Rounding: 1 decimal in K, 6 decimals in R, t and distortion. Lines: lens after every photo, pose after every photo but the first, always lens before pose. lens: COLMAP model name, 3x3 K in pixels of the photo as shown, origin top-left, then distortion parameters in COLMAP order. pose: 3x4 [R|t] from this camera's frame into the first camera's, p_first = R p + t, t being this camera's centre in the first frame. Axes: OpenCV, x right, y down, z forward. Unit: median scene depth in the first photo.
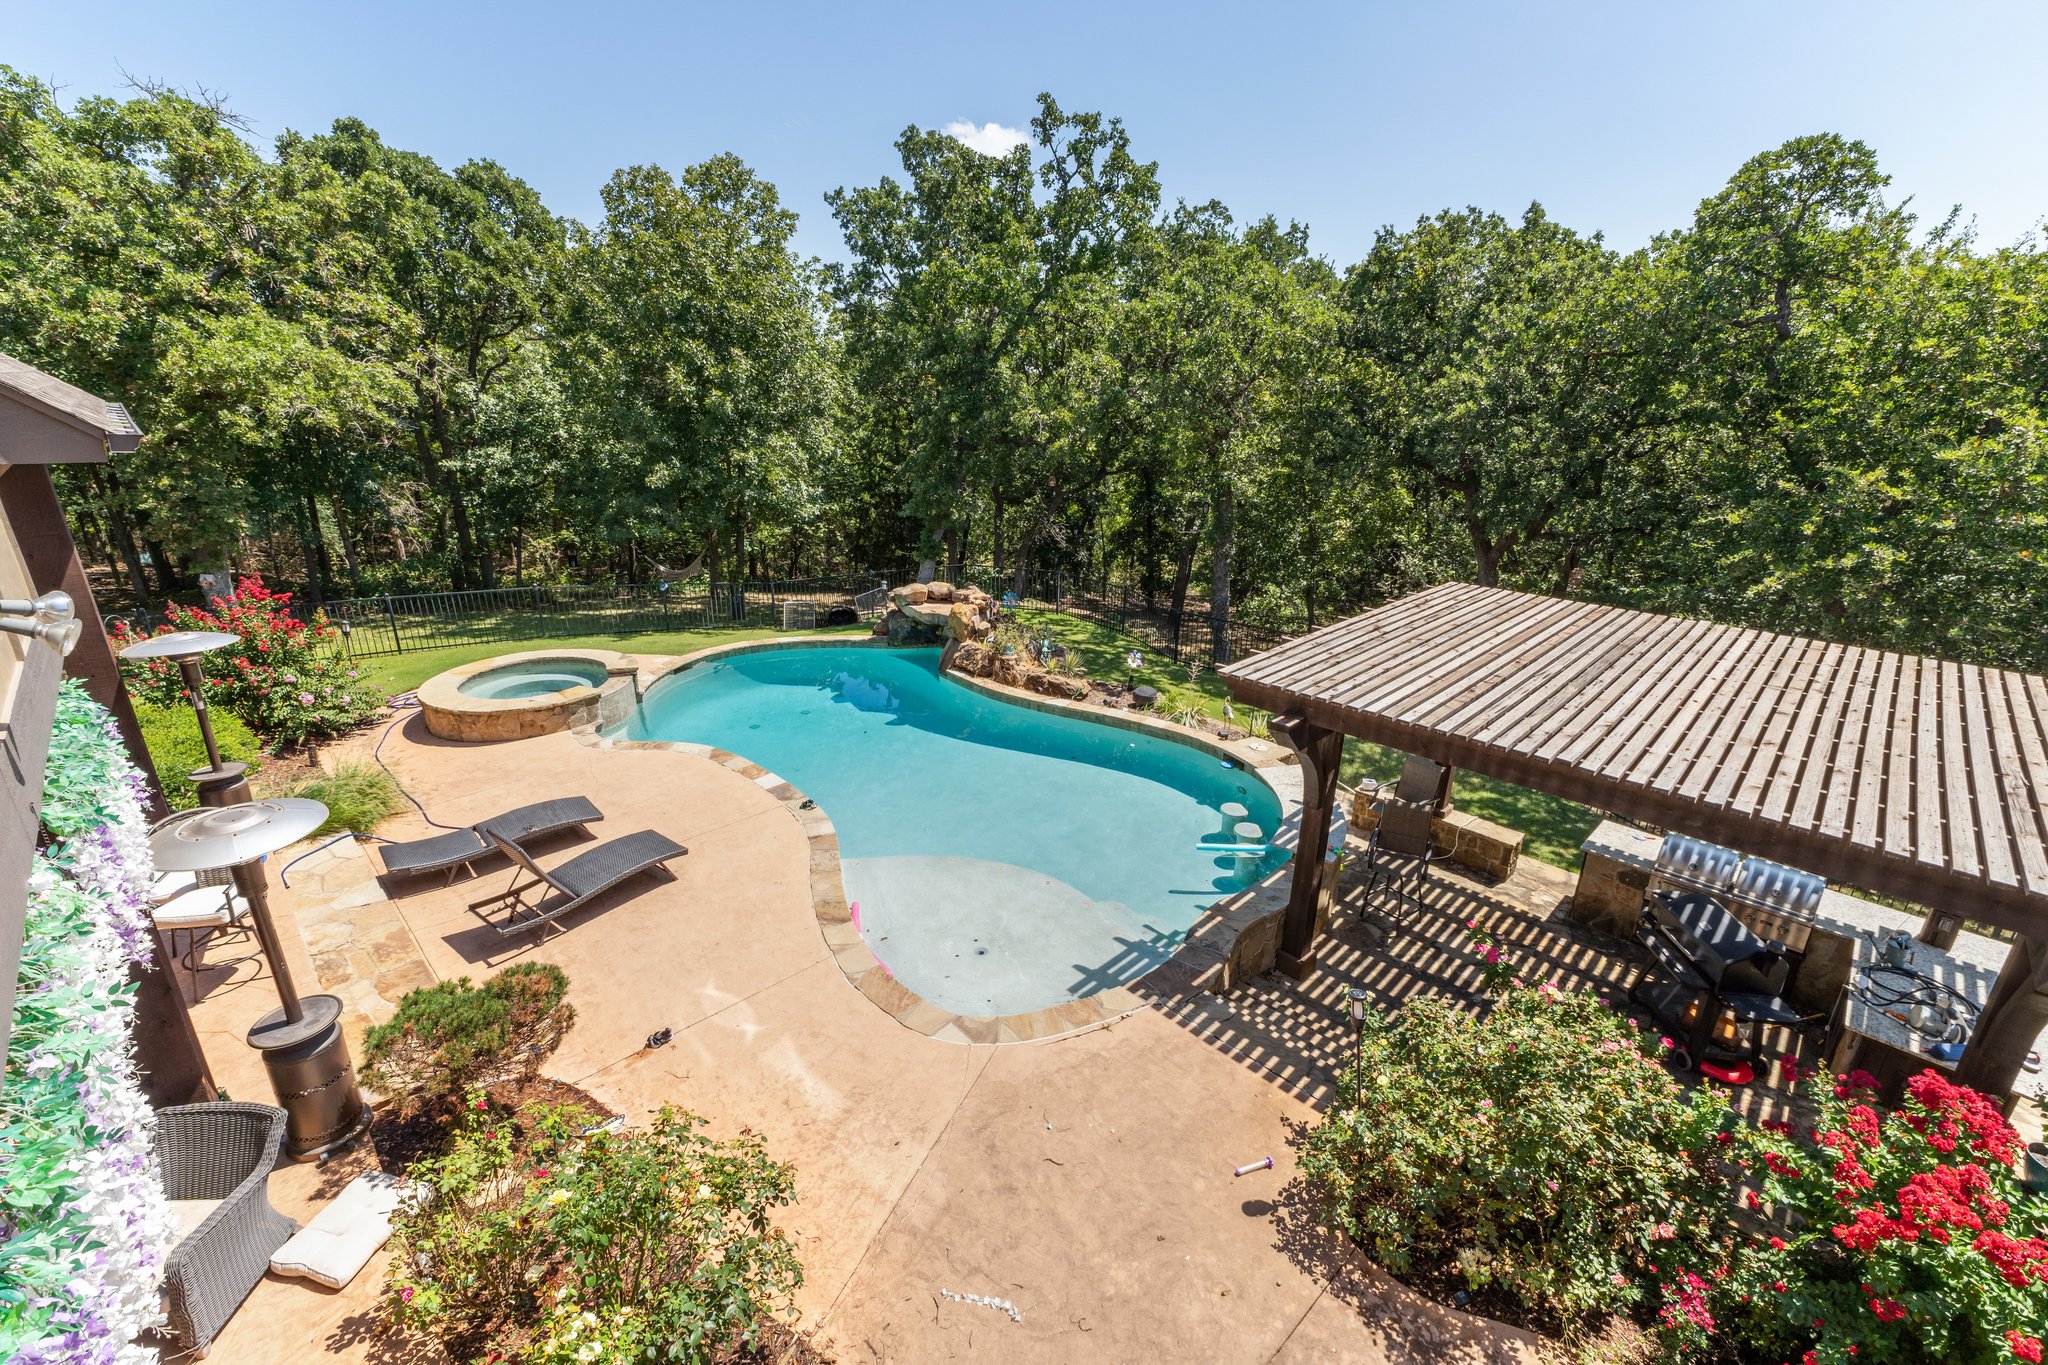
lens RADIAL K [[881.9, 0, 1024.0], [0, 881.9, 682.5], [0, 0, 1]] dist [0.009428, -0.000105]
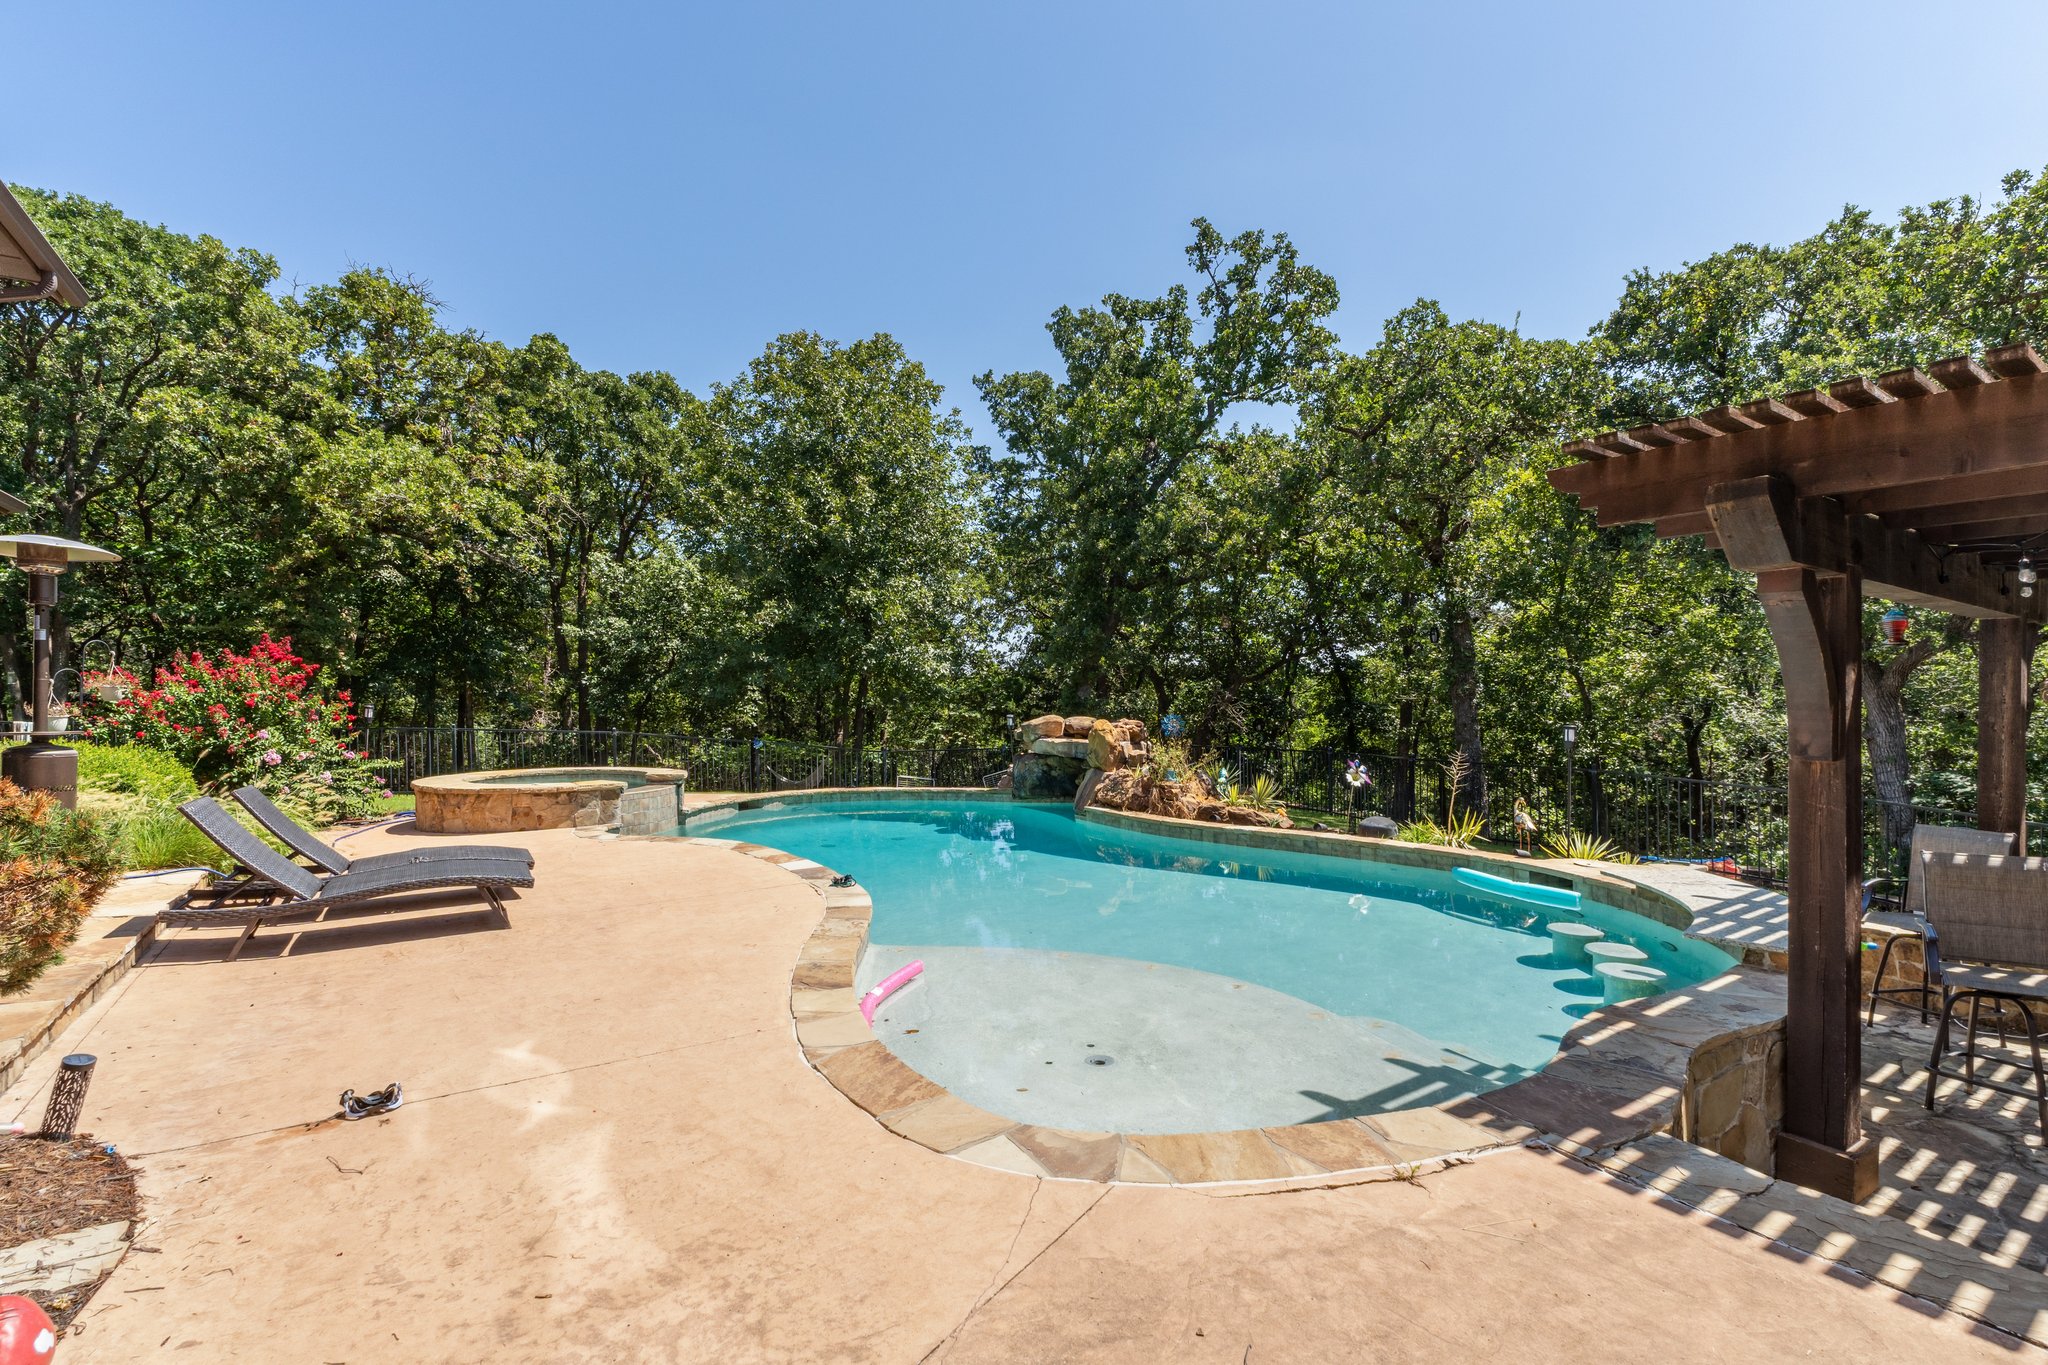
lens RADIAL K [[920.0, 0, 1010.9], [0, 920.0, 710.5], [0, 0, 1]] dist [-0.000129, -0.000120]
pose [[0.979573, -0.030961, -0.198692, 0.005020], [-0.035745, 0.945531, -0.323563, 0.142339], [0.197887, 0.324056, 0.925110, 0.228524]]
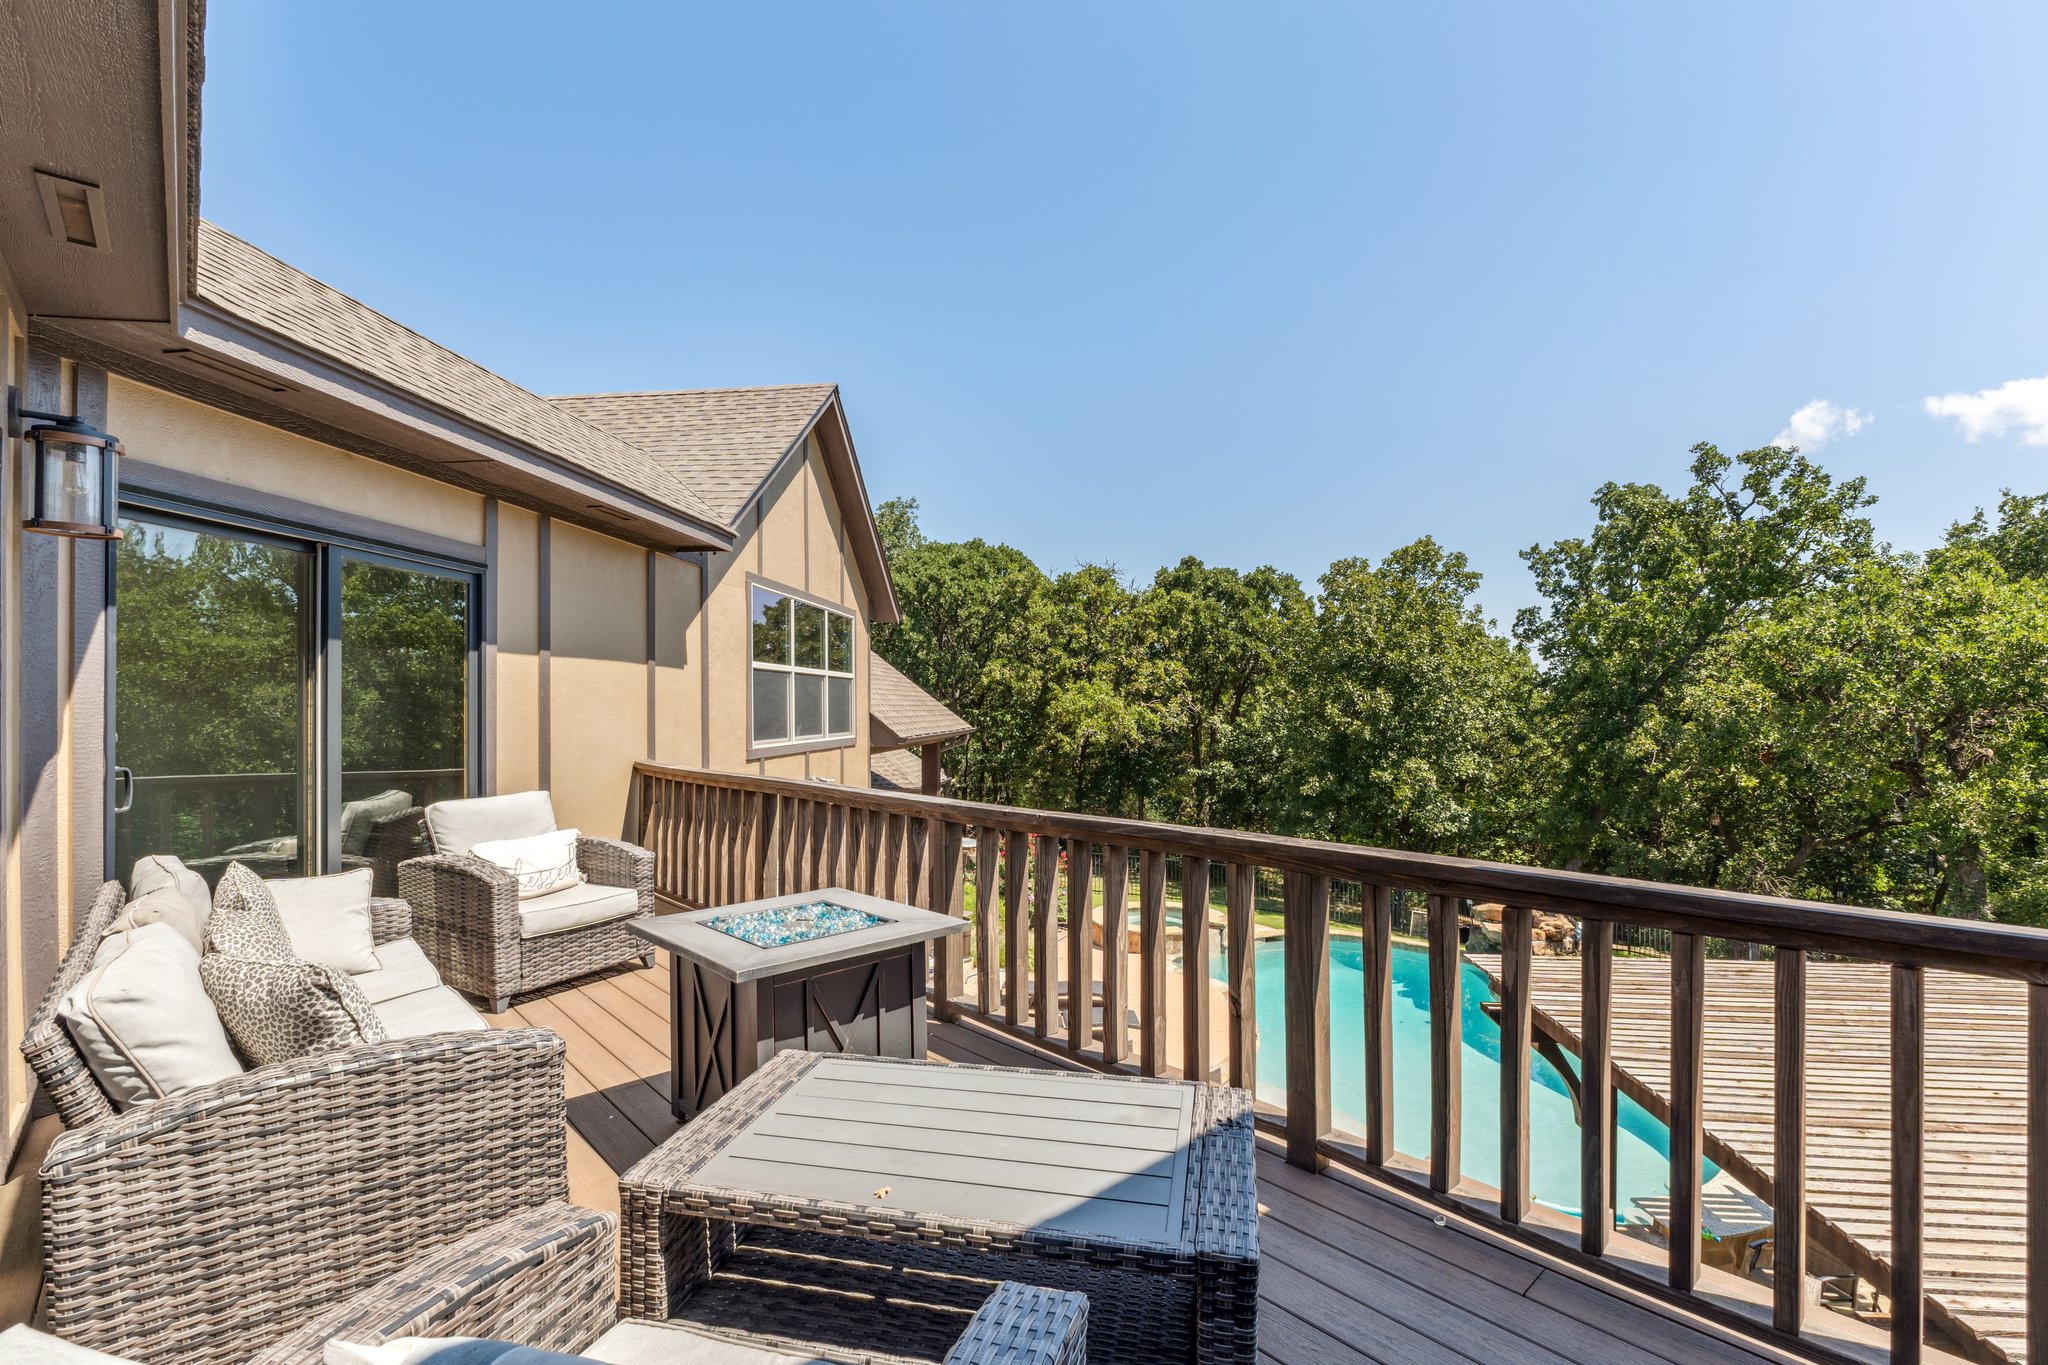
lens RADIAL K [[973.0, 0, 1024.0], [0, 973.0, 682.5], [0, 0, 1]] dist [0.000044, 0.000237]
pose [[0.616716, -0.030451, -0.786597, 0.407964], [-0.247349, 0.941144, -0.230363, 0.040267], [0.747315, 0.336632, 0.572886, -0.123311]]
